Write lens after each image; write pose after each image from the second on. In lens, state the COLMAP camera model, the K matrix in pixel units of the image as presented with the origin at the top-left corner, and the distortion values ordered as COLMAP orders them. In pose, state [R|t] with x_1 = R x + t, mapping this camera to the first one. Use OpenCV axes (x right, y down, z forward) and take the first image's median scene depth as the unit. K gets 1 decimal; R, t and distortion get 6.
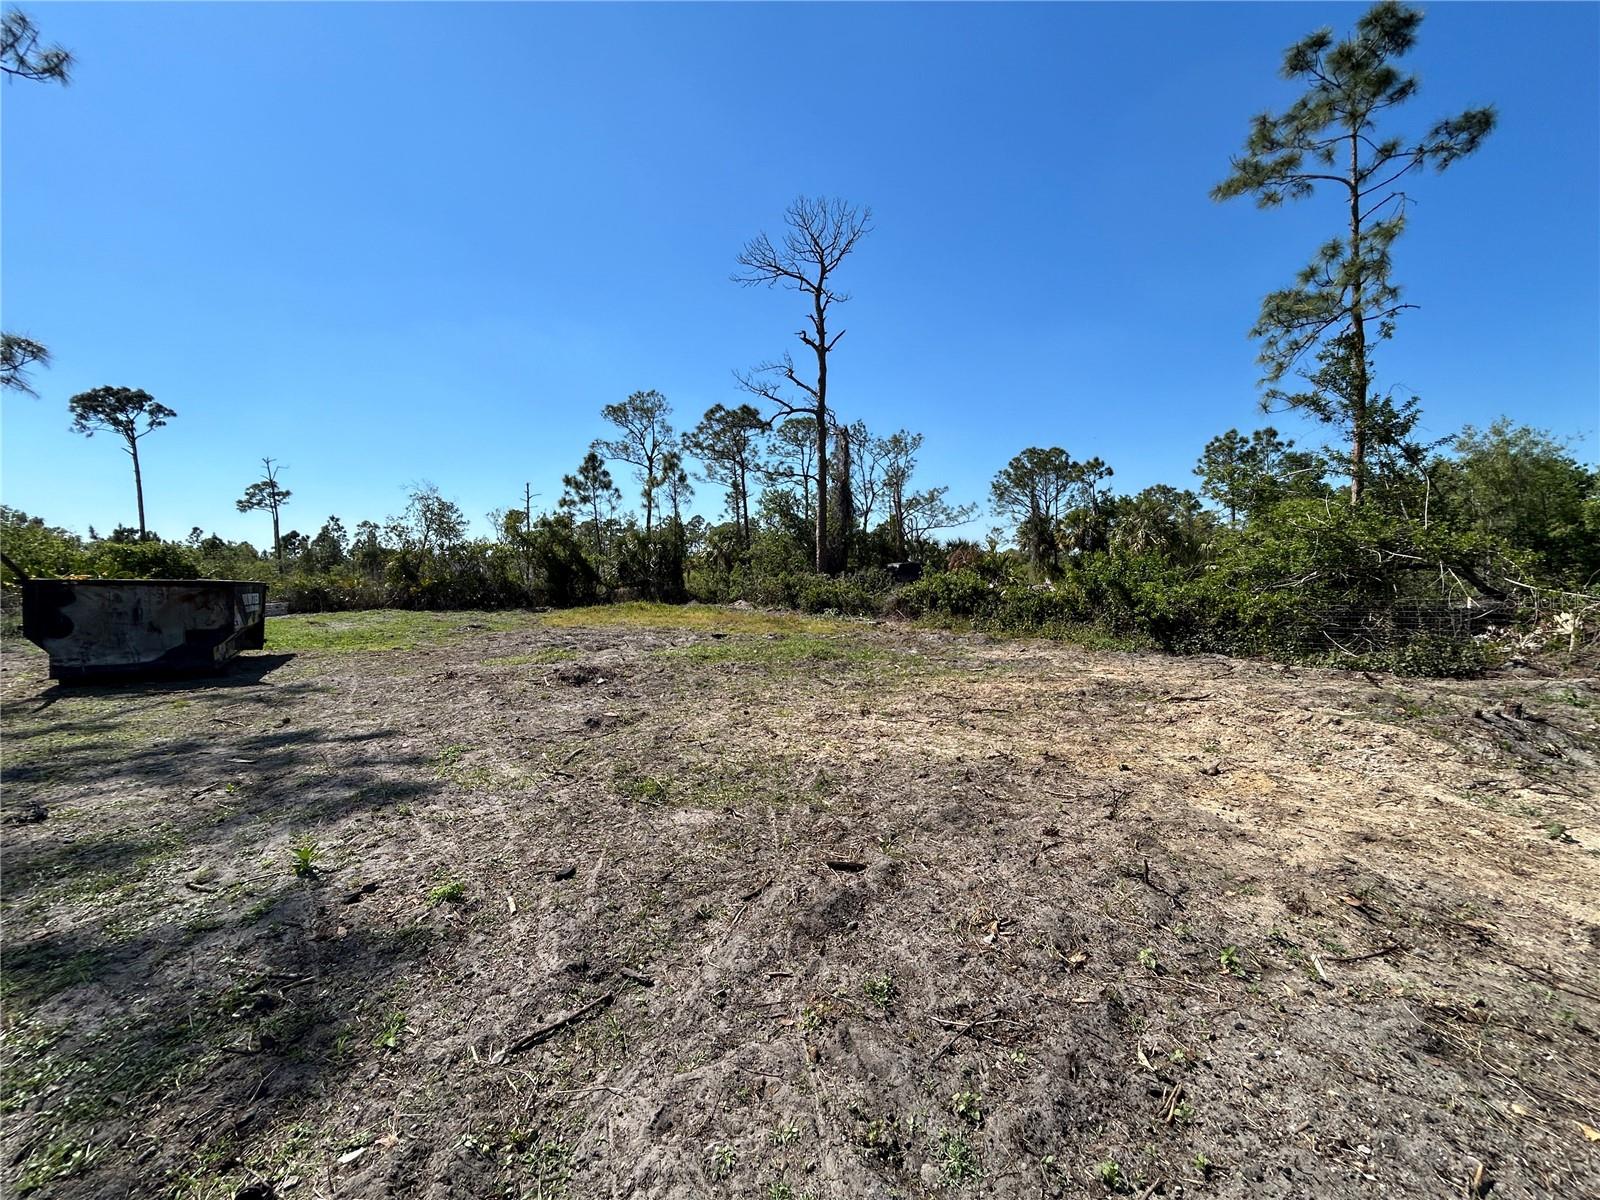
lens RADIAL K [[636.6, 0, 800.0], [0, 636.6, 600.0], [0, 0, 1]] dist [0.007584, 0.000359]
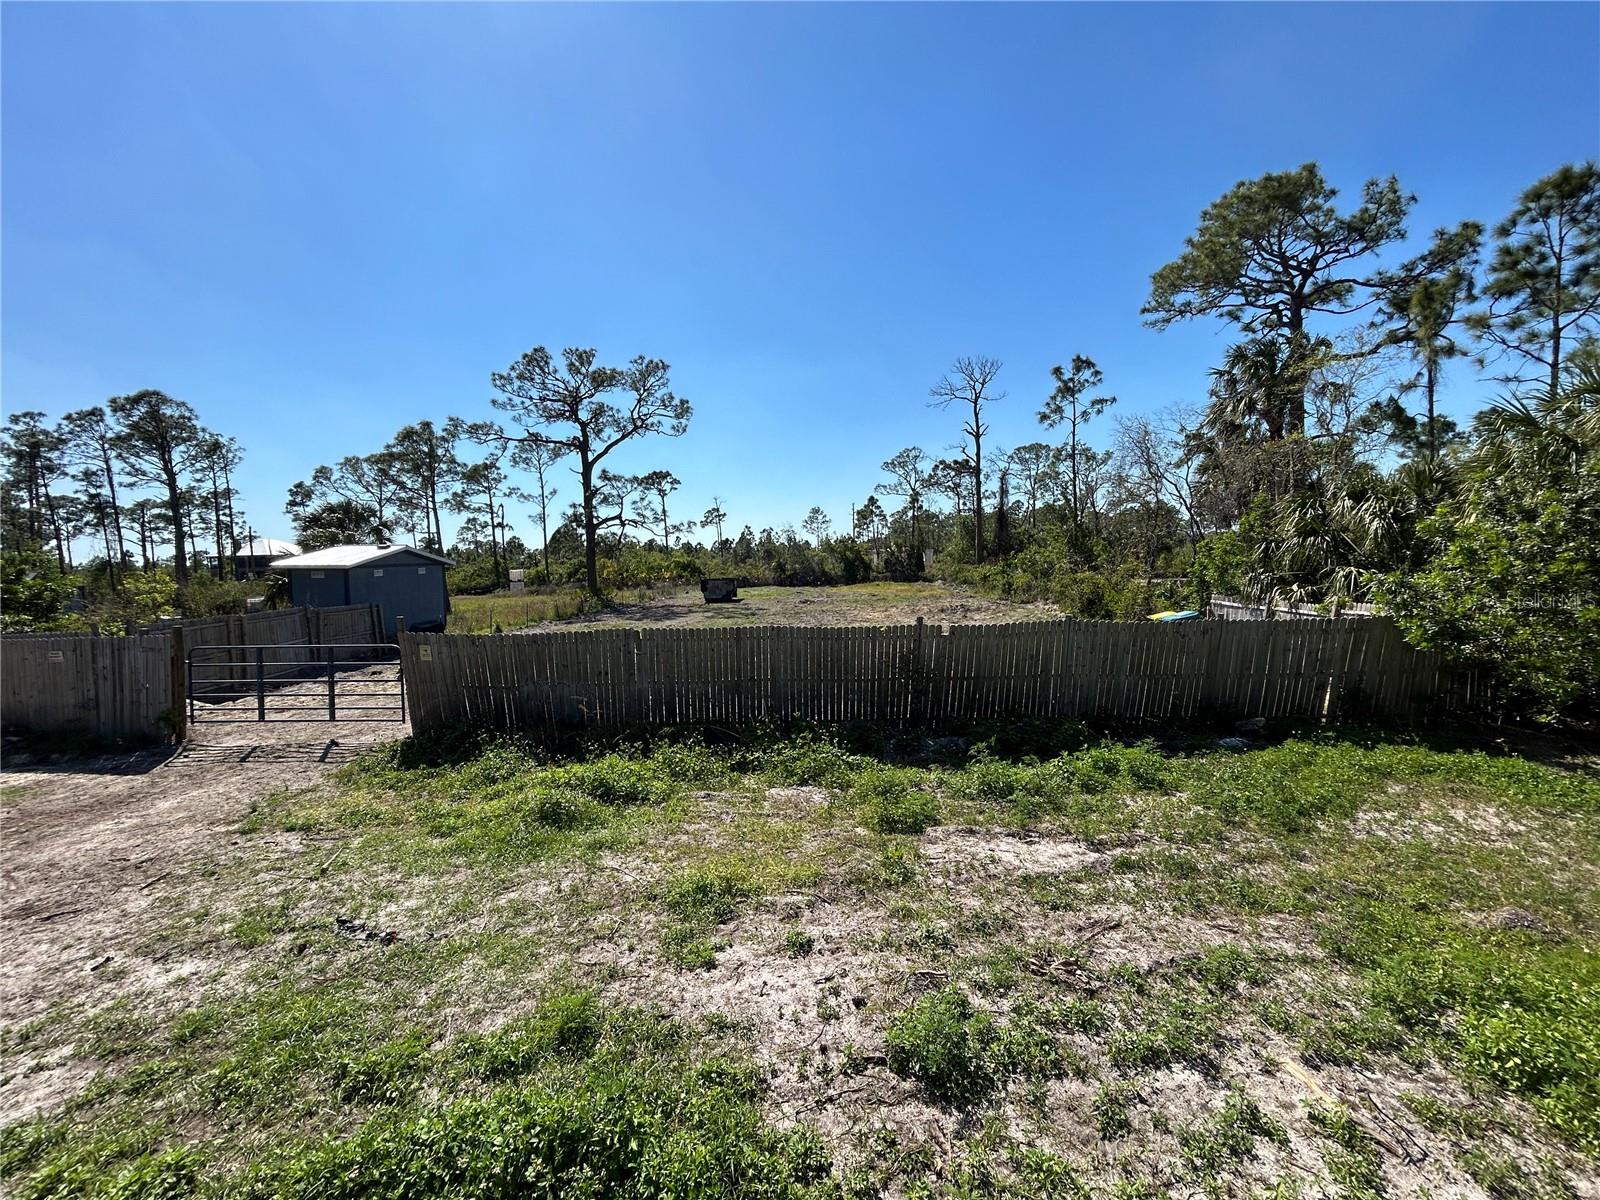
lens RADIAL K [[644.3, 0, 800.0], [0, 644.3, 600.0], [0, 0, 1]] dist [0.000816, -0.000810]
pose [[0.854817, 0.008176, -0.518865, 0.410306], [0.008967, 0.999494, 0.030523, -0.002778], [0.518852, -0.030744, 0.854311, -0.592033]]
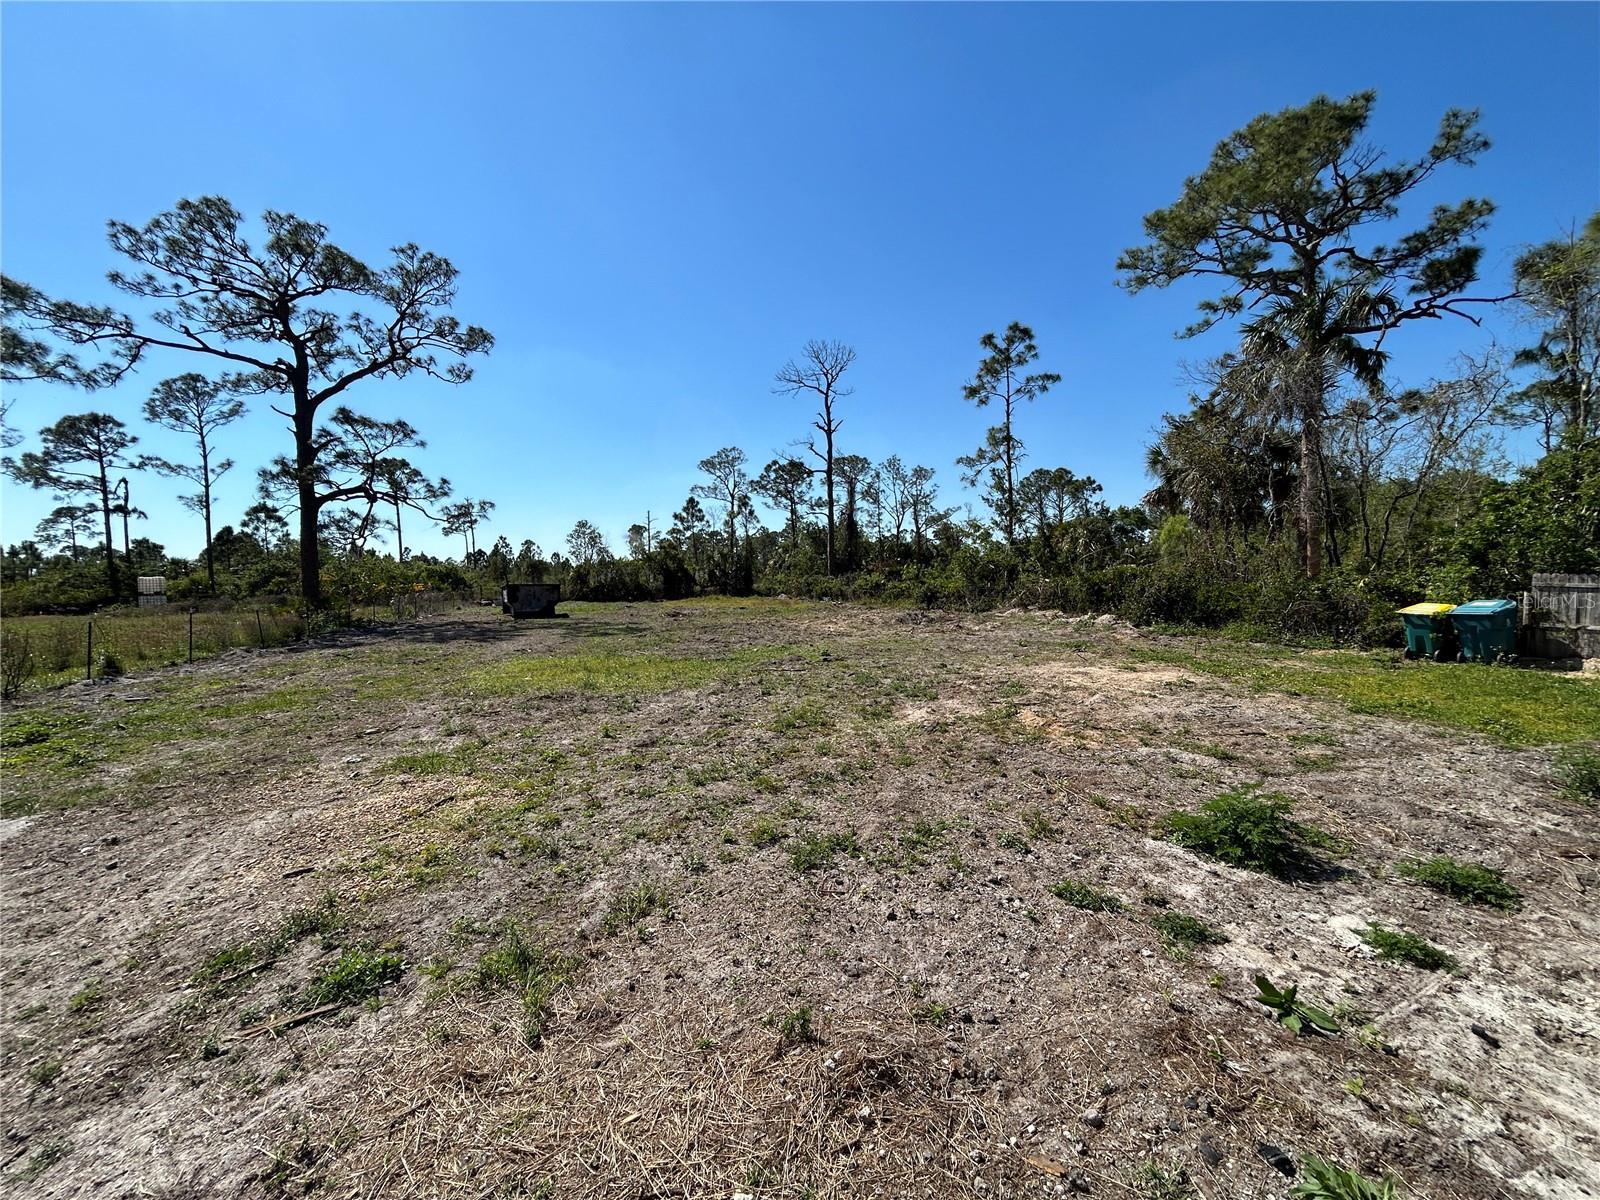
lens RADIAL K [[644.3, 0, 800.0], [0, 644.3, 600.0], [0, 0, 1]] dist [0.000816, -0.000810]
pose [[0.986051, -0.010048, -0.166137, 0.168556], [0.009557, 0.999947, -0.003755, 0.017495], [0.166166, 0.002115, 0.986096, -0.431997]]
